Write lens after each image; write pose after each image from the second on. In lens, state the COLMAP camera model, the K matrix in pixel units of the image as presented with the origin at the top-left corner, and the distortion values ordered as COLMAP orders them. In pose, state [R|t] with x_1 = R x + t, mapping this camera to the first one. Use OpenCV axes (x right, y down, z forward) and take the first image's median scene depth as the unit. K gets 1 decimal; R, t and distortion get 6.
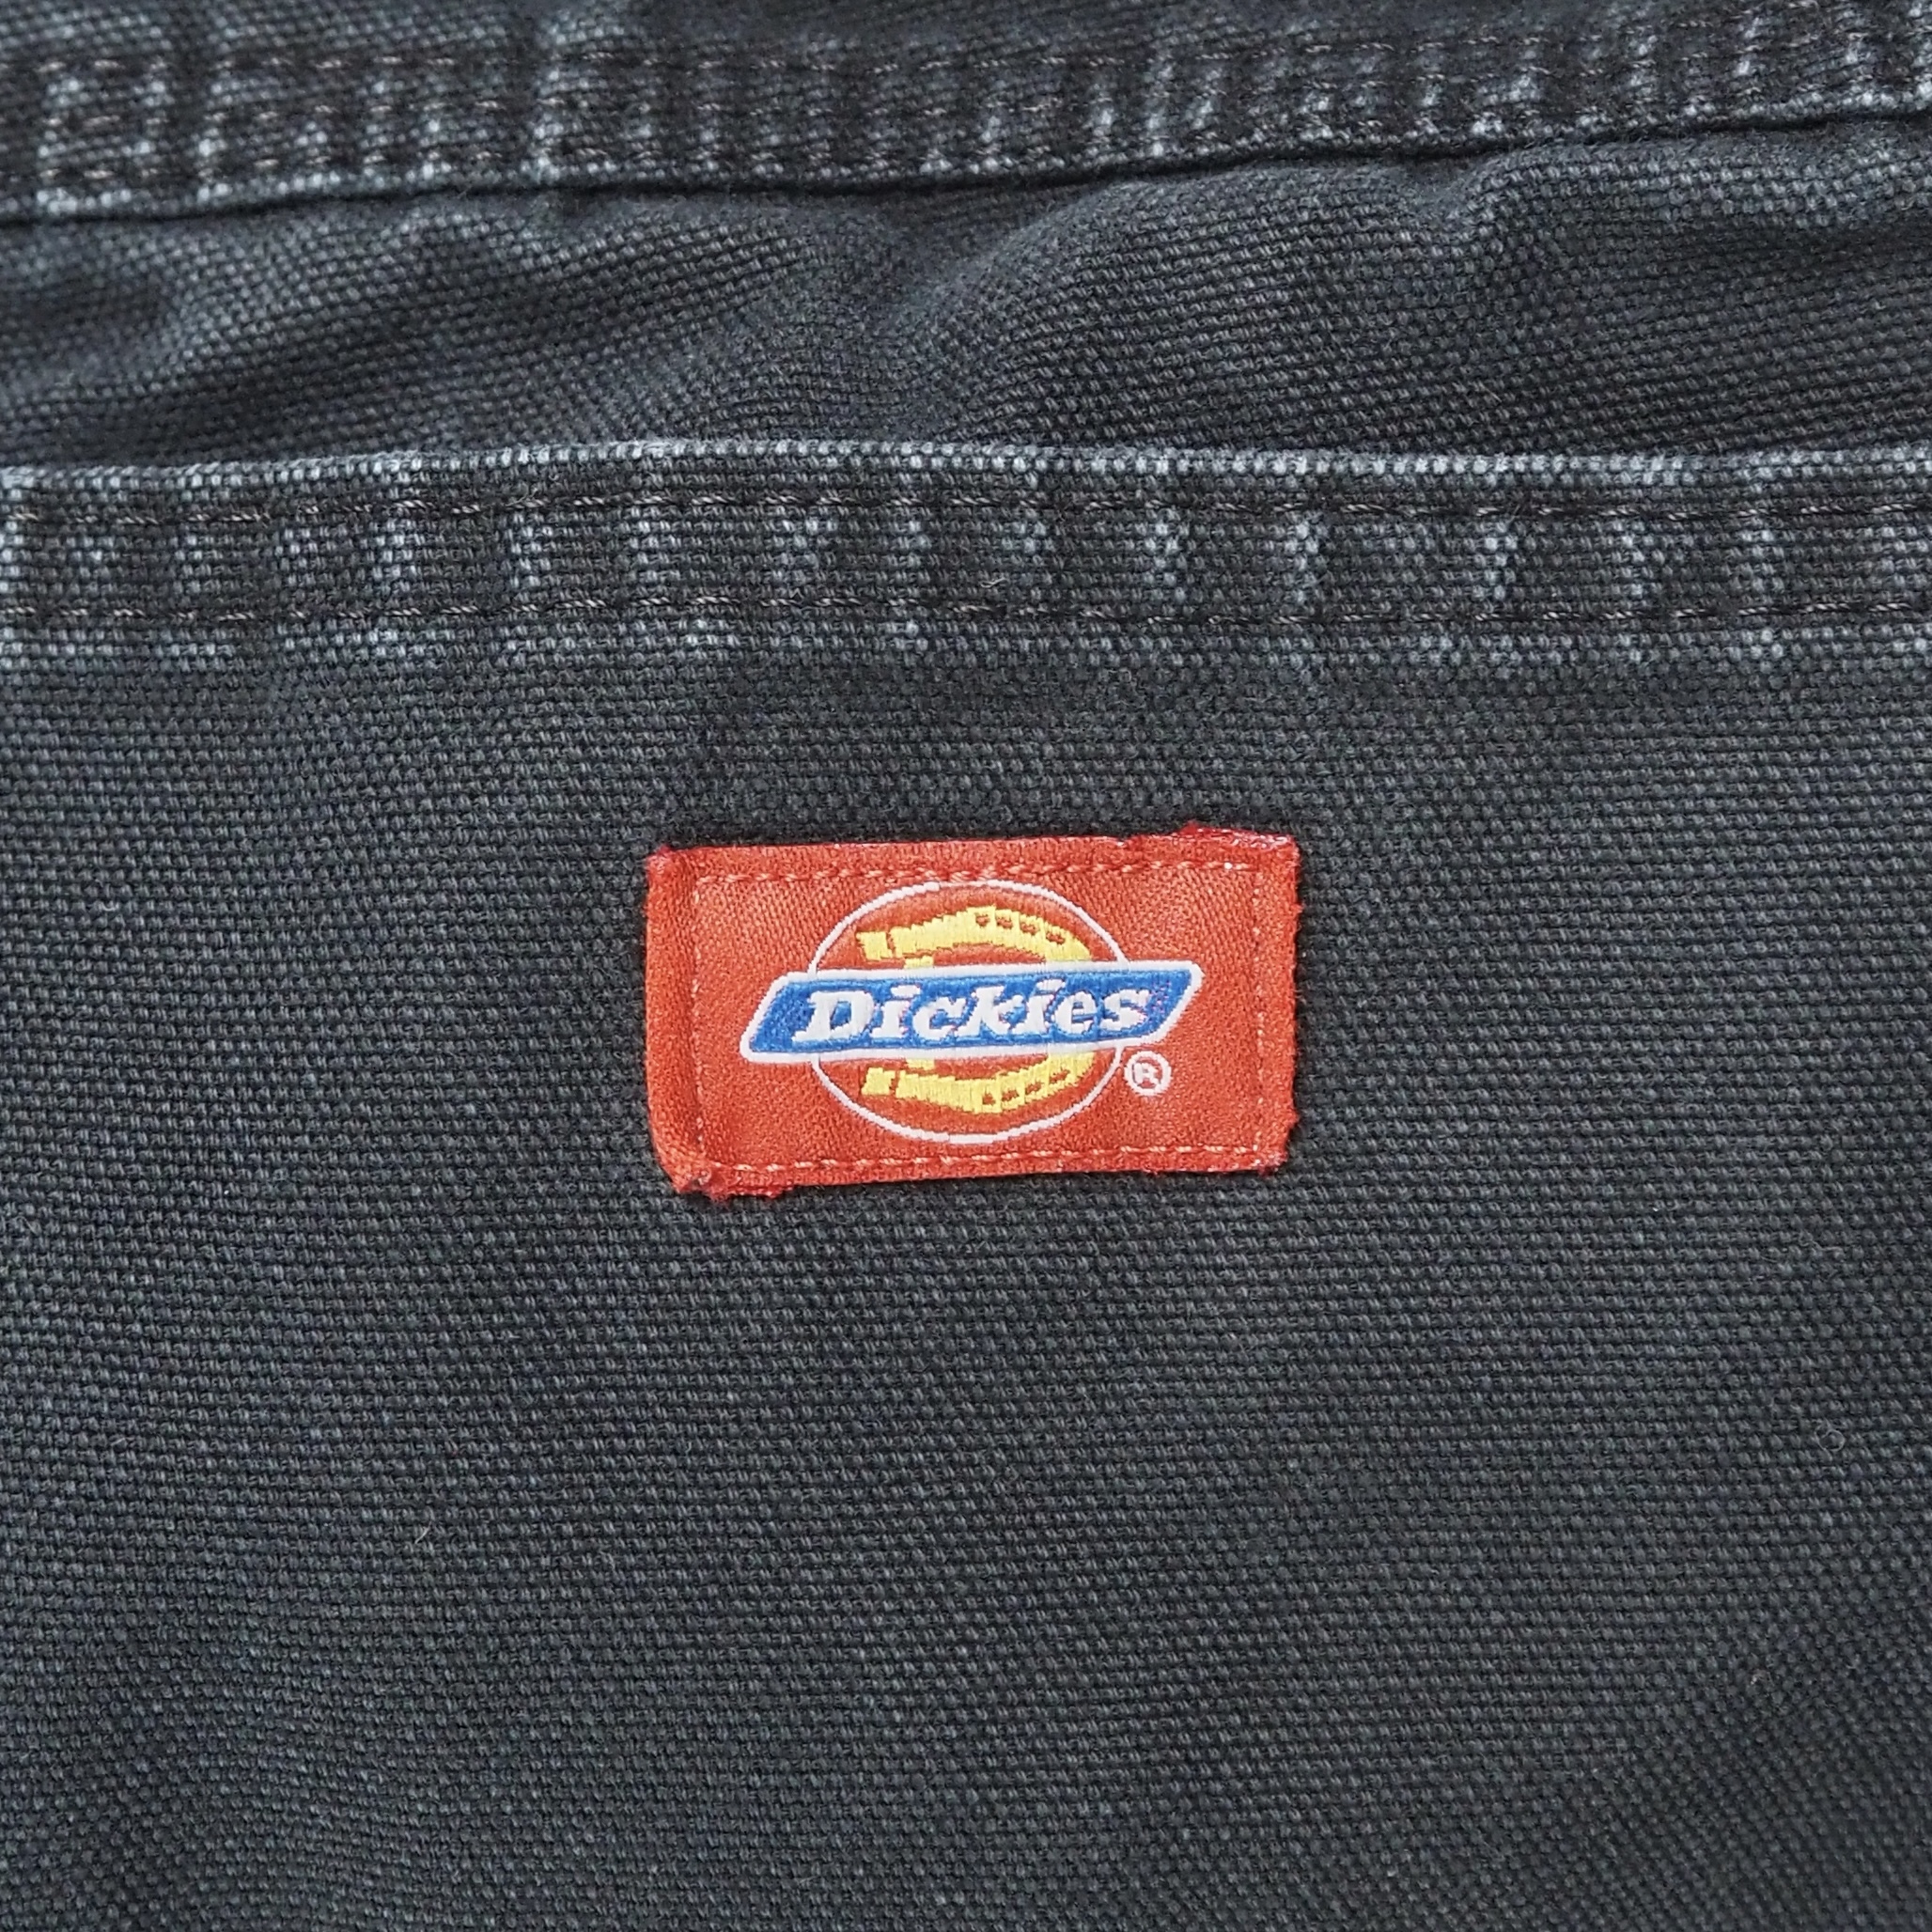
lens RADIAL K [[3776.0, 0, 985.9], [0, 3776.0, 779.8], [0, 0, 1]] dist [-0.029323, 0.000000]
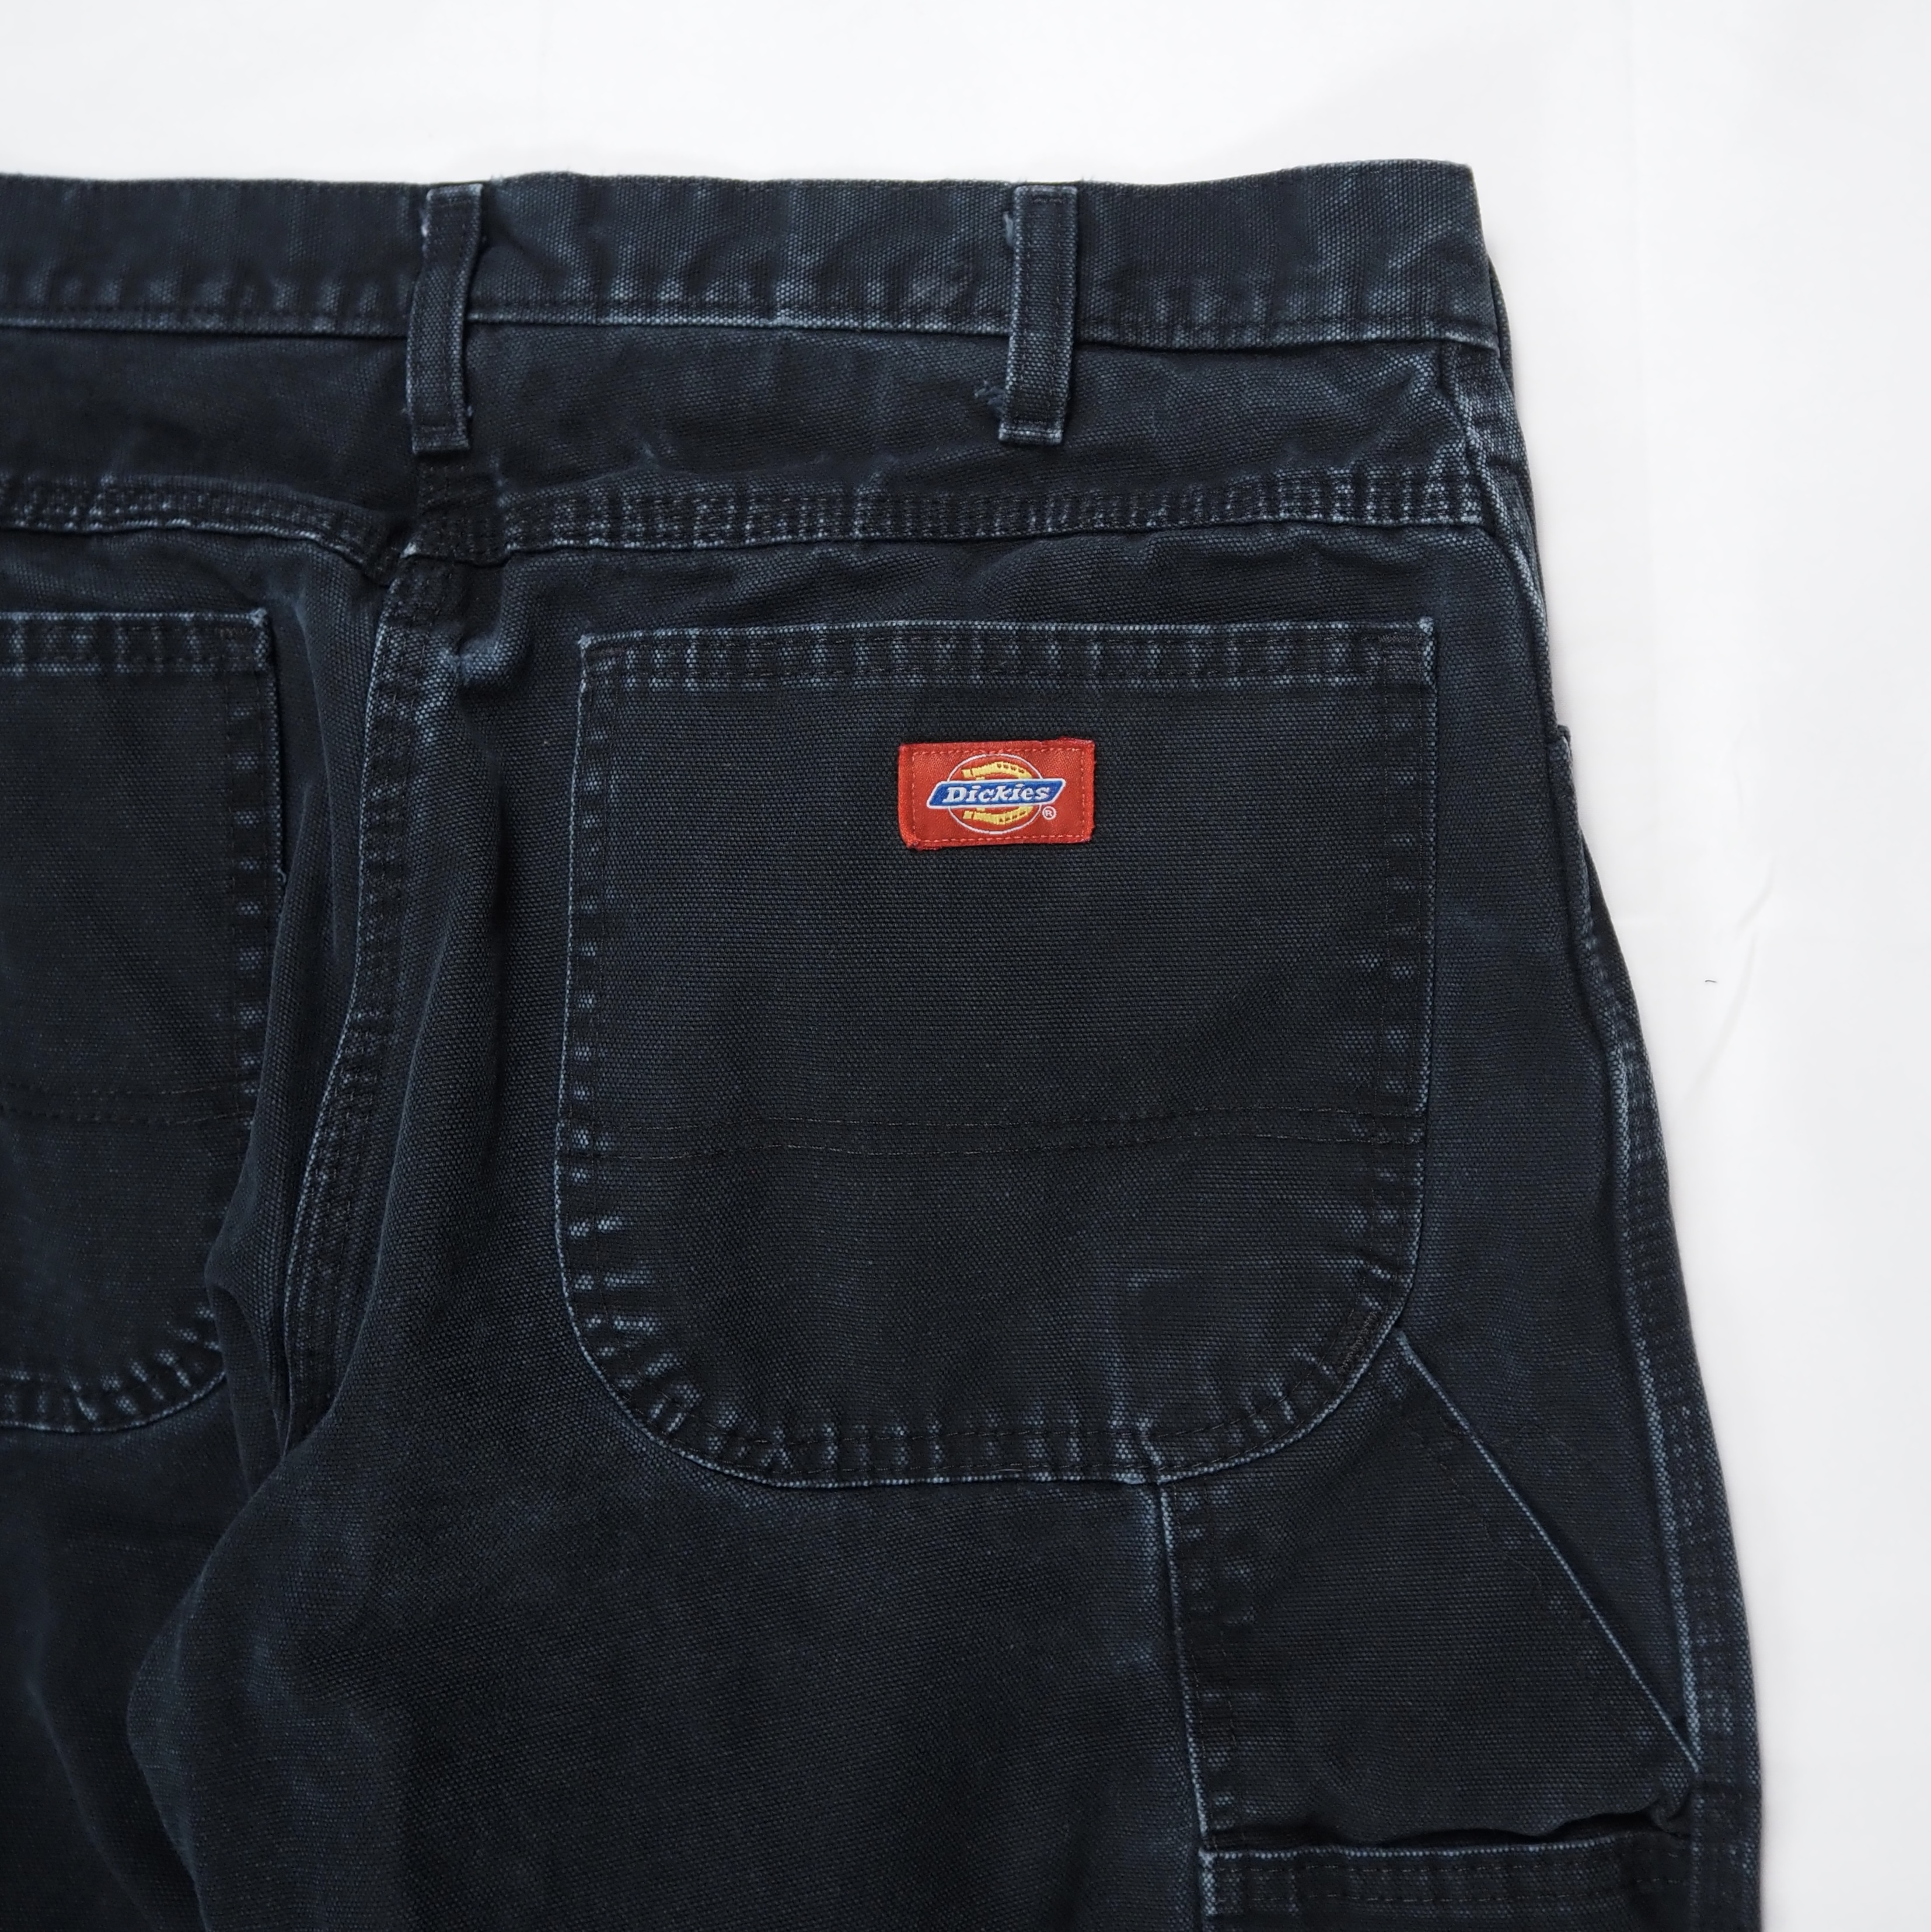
lens RADIAL K [[2411.3, 0, 1006.3], [0, 2411.3, 720.4], [0, 0, 1]] dist [-0.035381, 0.000000]
pose [[0.998922, -0.002543, 0.046343, -0.091520], [0.004303, 0.999271, -0.037930, 0.076848], [-0.046212, 0.038089, 0.998205, -1.095488]]
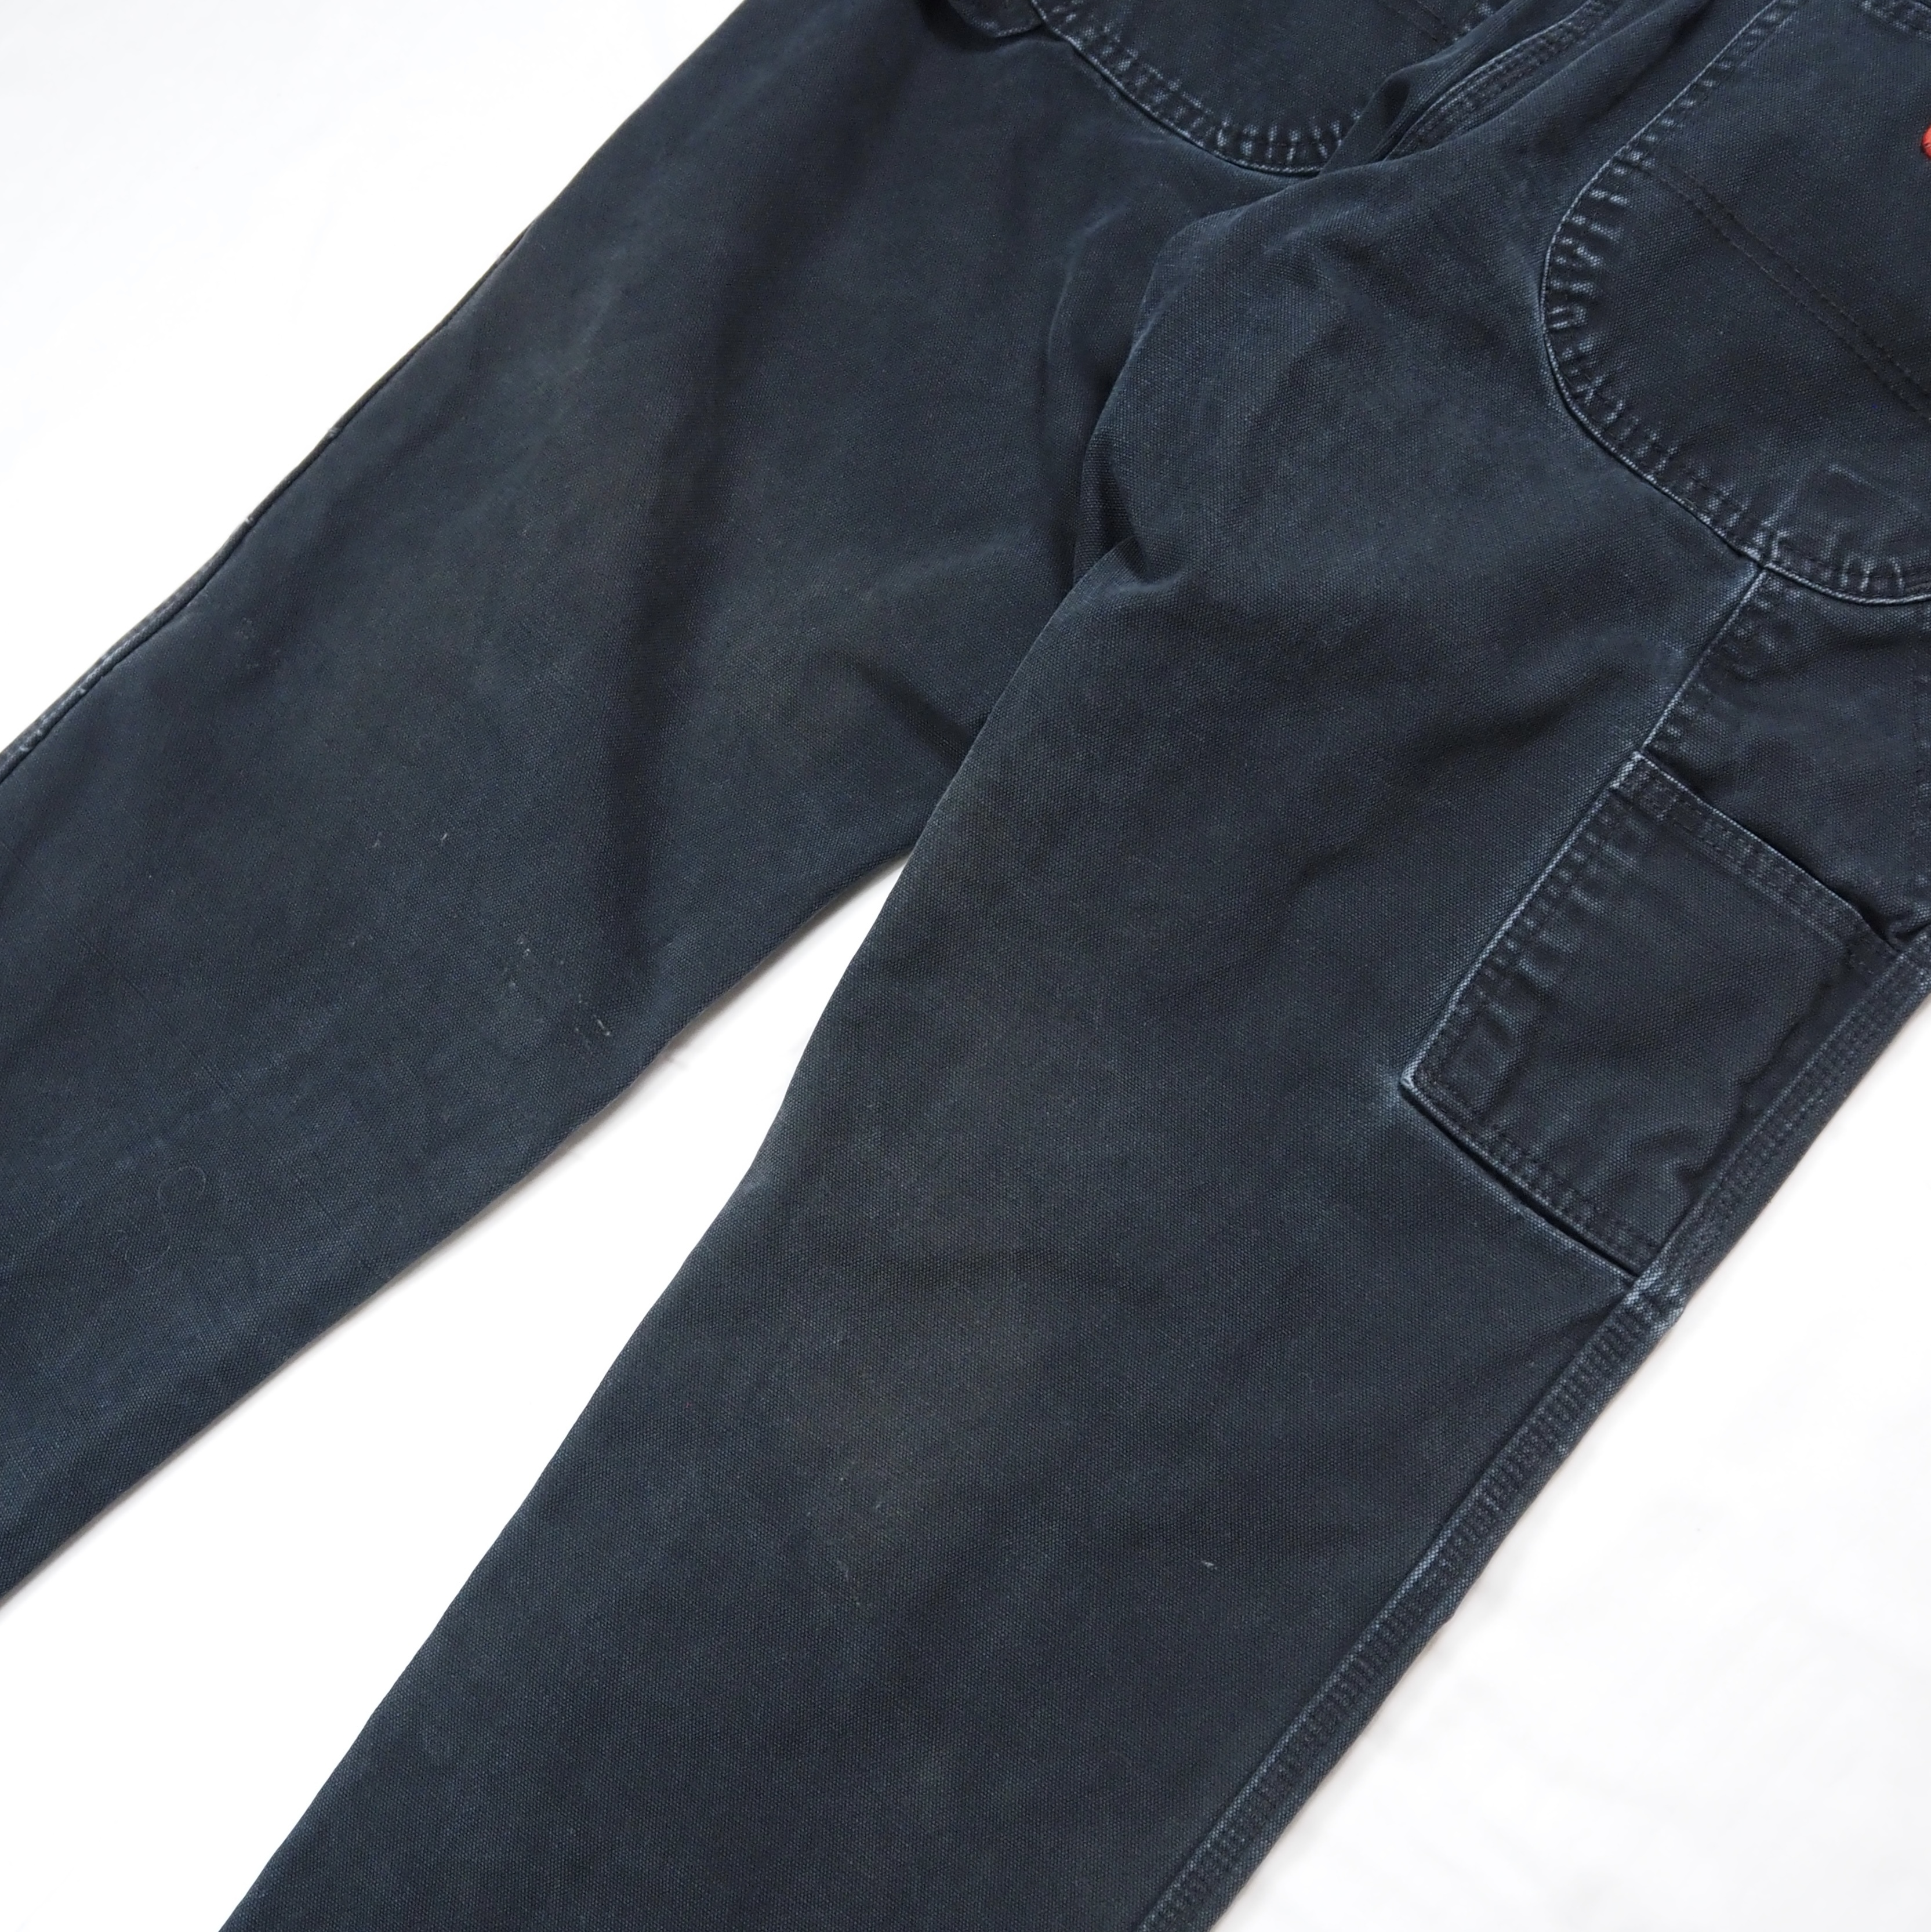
lens RADIAL K [[2411.2, 0, 977.5], [0, 2411.2, 949.0], [0, 0, 1]] dist [-0.035381, 0.000000]
pose [[0.739838, 0.665336, -0.099842, 0.021093], [-0.672653, 0.734440, -0.090199, 2.071214], [0.013315, 0.133892, 0.990907, -2.110355]]
